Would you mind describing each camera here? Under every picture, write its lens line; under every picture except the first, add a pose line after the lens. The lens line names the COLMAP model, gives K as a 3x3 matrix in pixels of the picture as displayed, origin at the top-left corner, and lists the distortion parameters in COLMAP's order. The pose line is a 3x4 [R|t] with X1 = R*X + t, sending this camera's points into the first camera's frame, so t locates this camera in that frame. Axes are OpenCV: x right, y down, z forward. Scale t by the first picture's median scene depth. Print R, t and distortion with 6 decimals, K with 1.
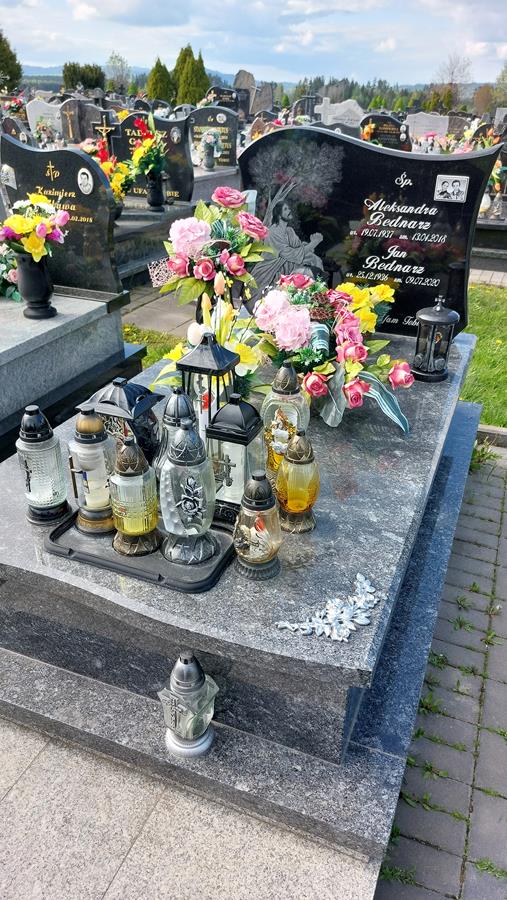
lens RADIAL K [[671.8, 0, 254.6], [0, 671.8, 462.3], [0, 0, 1]] dist [0.093599, -0.115657]
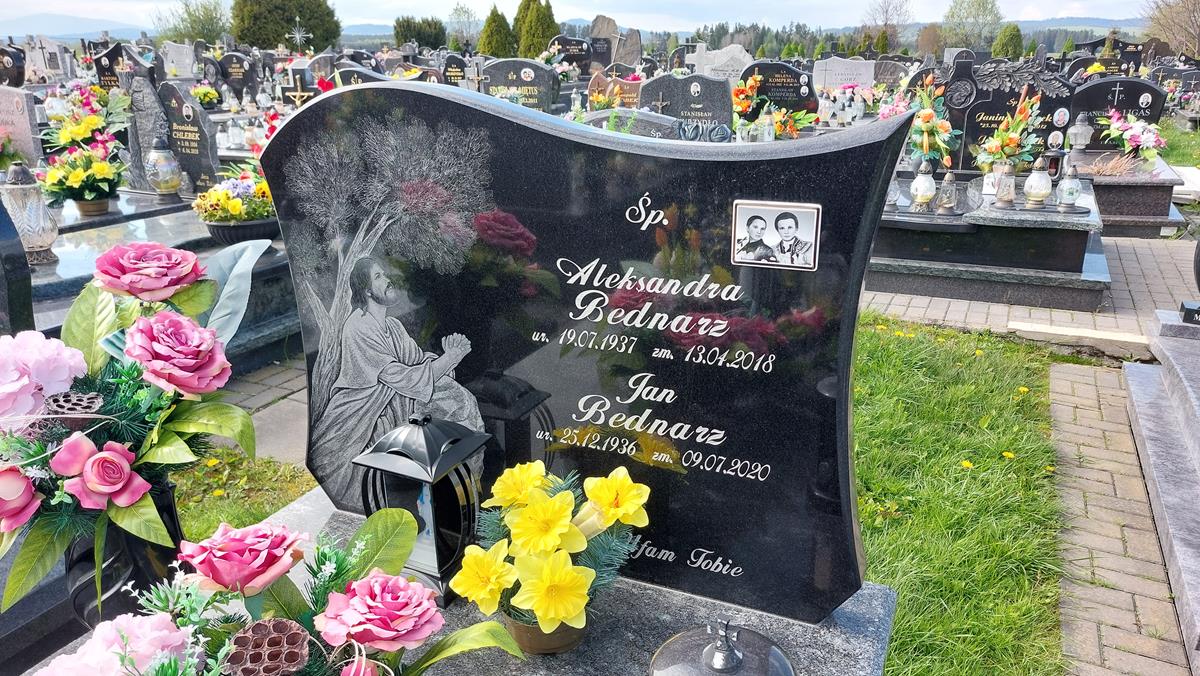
lens RADIAL K [[886.2, 0, 600.0], [0, 886.2, 338.0], [0, 0, 1]] dist [0.130971, -0.246290]
pose [[0.998306, -0.016839, -0.055696, 0.197991], [0.006567, 0.983699, -0.179701, -0.236440], [0.057814, 0.179031, 0.982143, 0.489066]]
